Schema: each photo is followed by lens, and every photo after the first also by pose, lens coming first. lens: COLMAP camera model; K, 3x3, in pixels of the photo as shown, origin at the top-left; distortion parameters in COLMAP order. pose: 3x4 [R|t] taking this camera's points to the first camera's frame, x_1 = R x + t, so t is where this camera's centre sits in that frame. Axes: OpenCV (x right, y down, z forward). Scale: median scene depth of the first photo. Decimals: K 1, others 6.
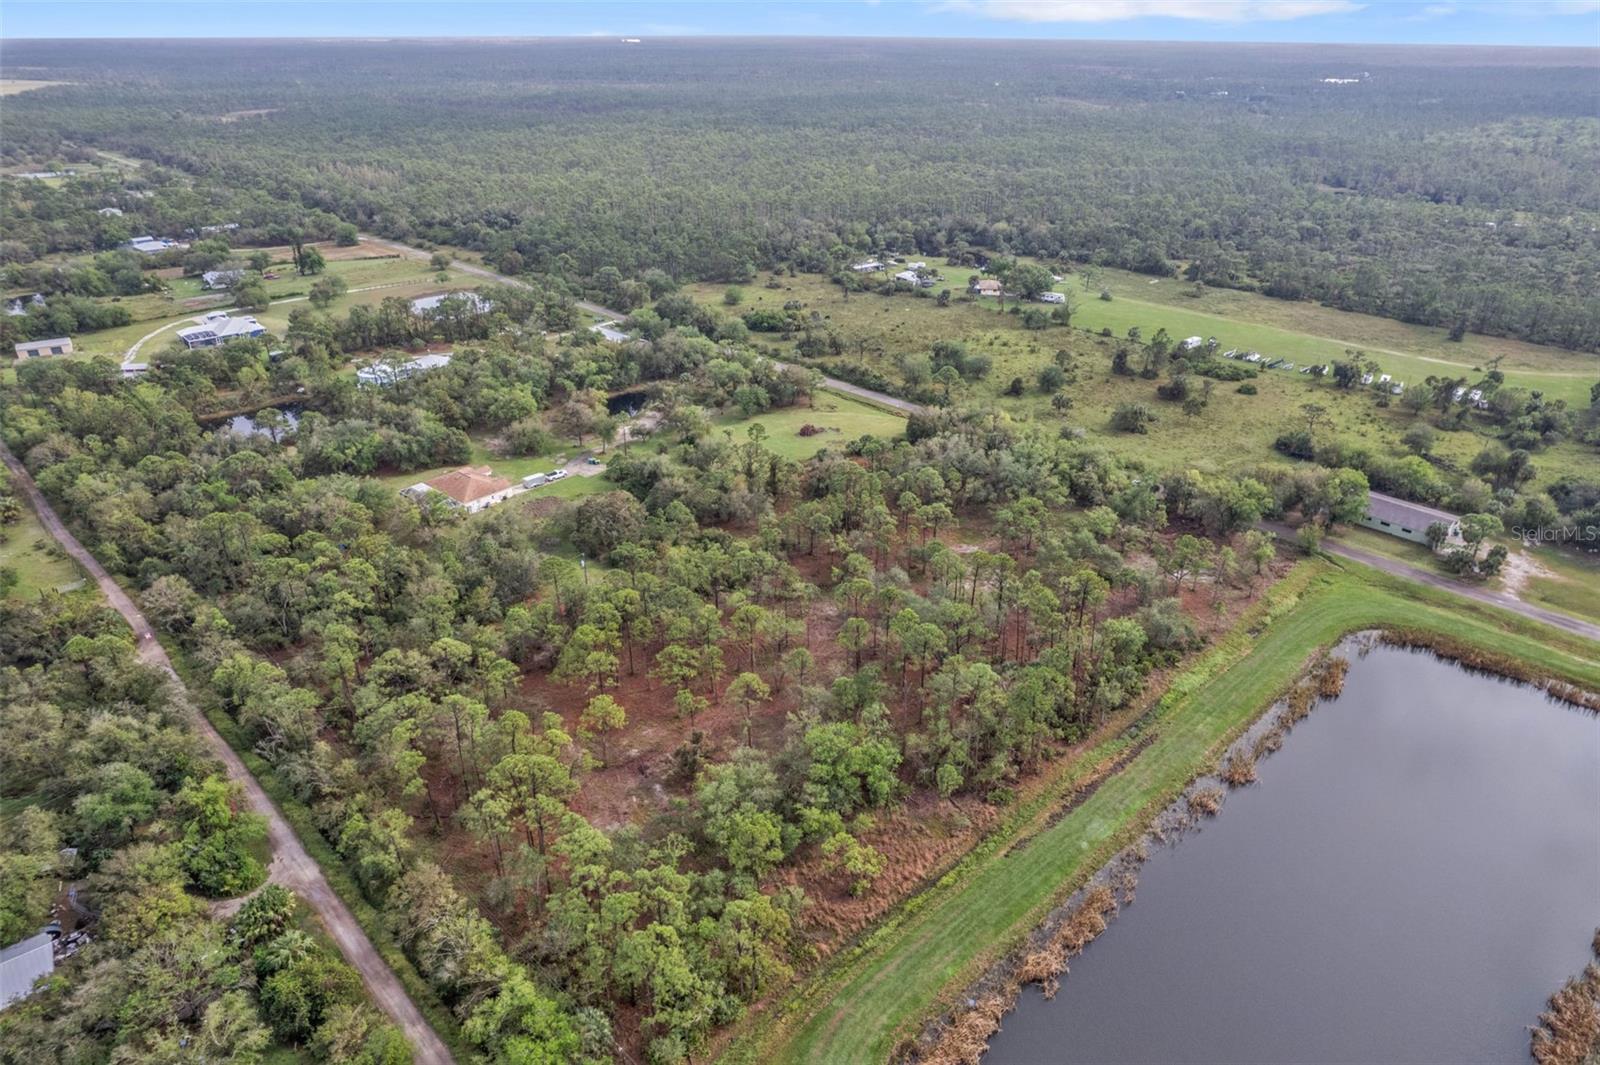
lens RADIAL K [[1028.7, 0, 816.3], [0, 1028.7, 542.8], [0, 0, 1]] dist [-0.080591, 0.073490]
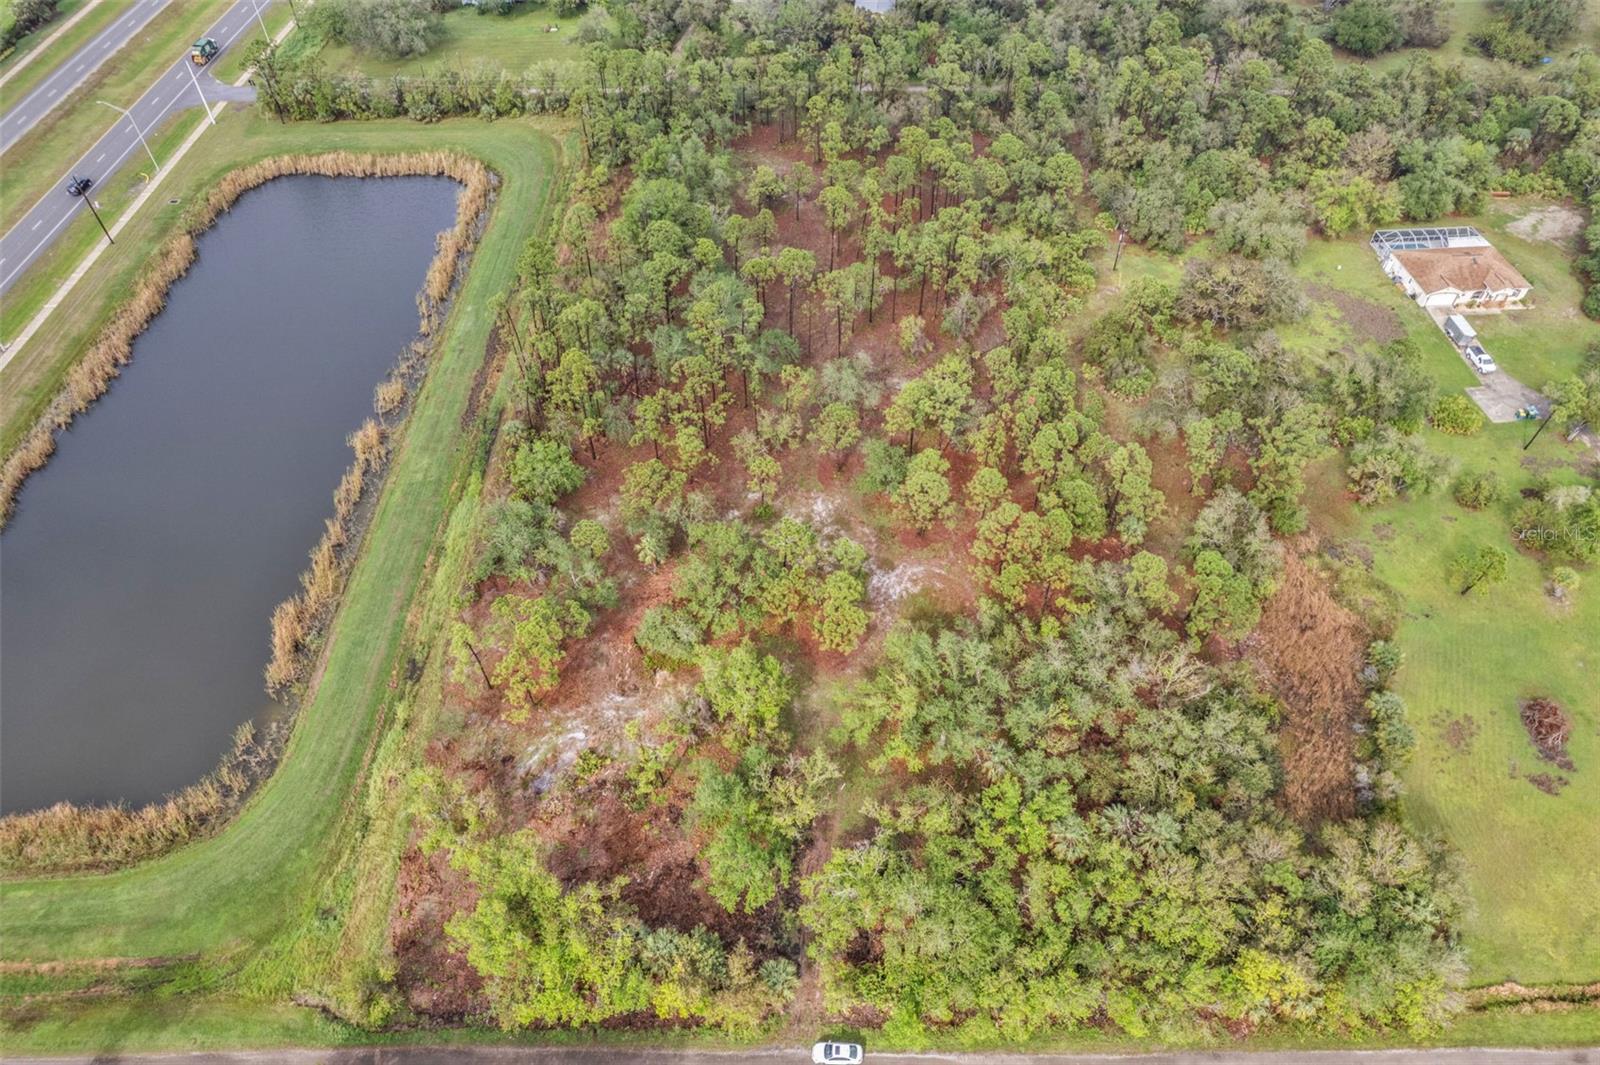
lens RADIAL K [[1028.7, 0, 809.5], [0, 1028.7, 546.6], [0, 0, 1]] dist [-0.080591, 0.073490]
pose [[-0.690696, 0.540265, -0.480679, 0.346696], [-0.336066, 0.348756, 0.874888, -0.379792], [0.640311, 0.765822, -0.059320, 0.759404]]
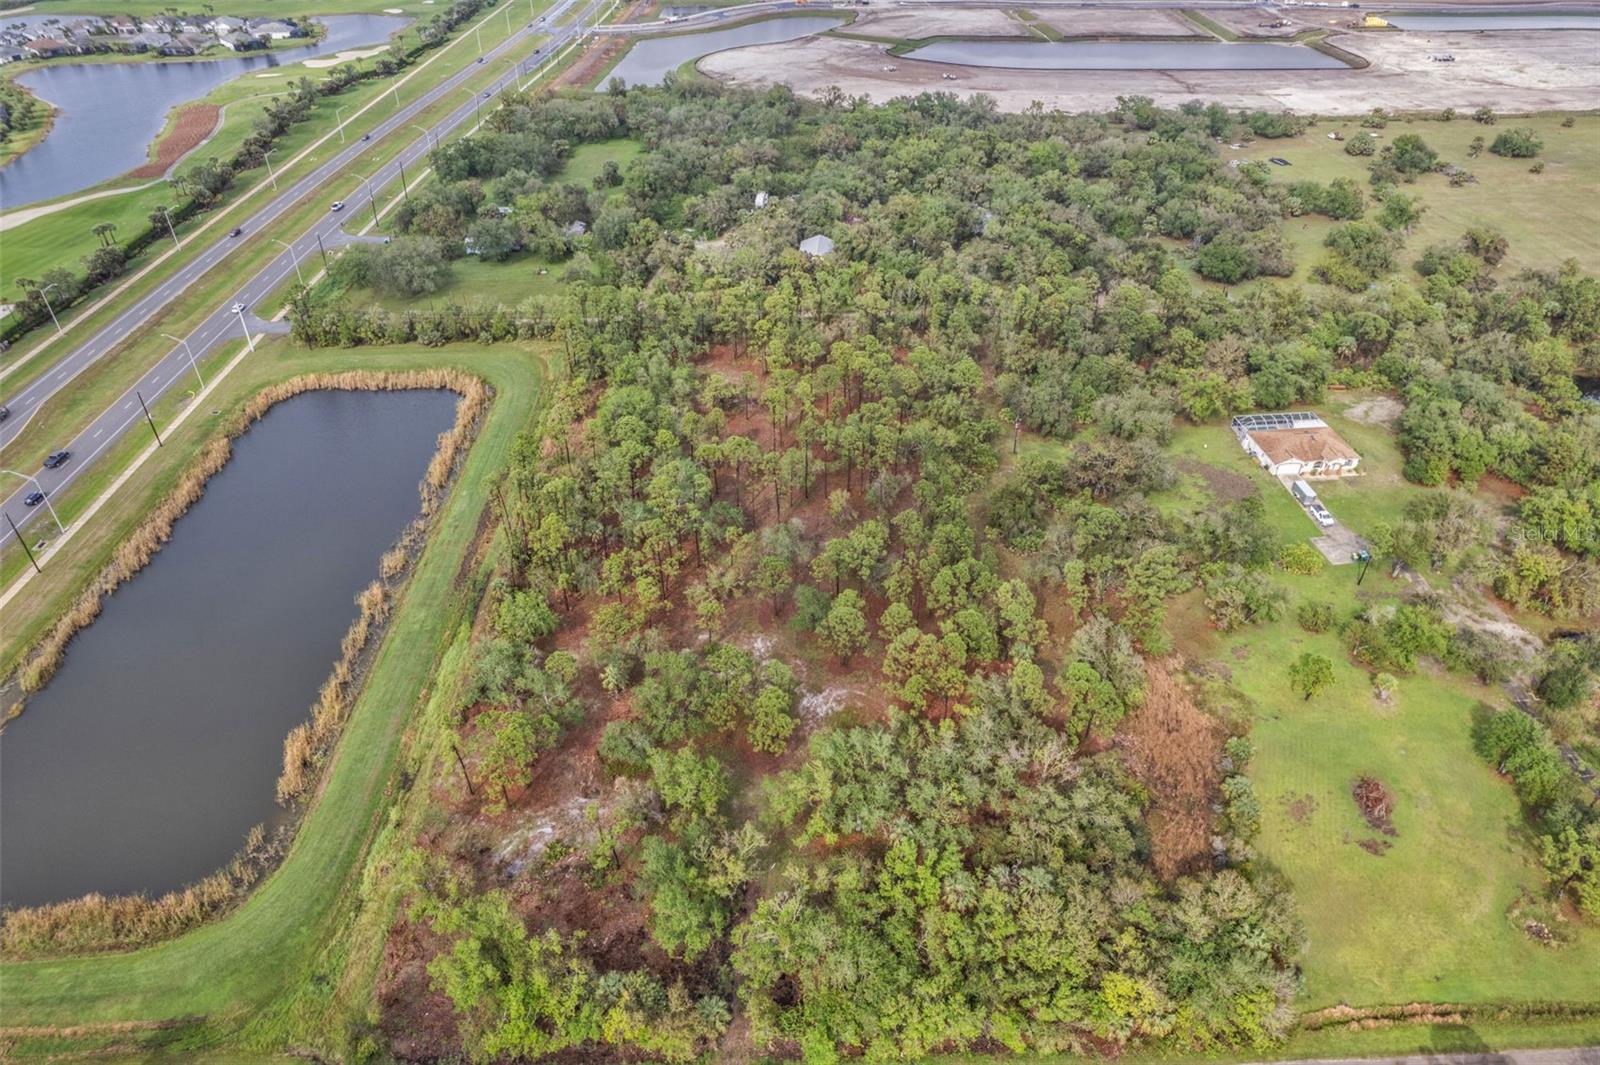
lens RADIAL K [[1028.7, 0, 809.5], [0, 1028.7, 548.1], [0, 0, 1]] dist [-0.080591, 0.073490]
pose [[-0.671146, 0.440493, -0.596262, 0.396081], [-0.340553, 0.531228, 0.775771, -0.441425], [0.658473, 0.723715, -0.206520, 0.815609]]
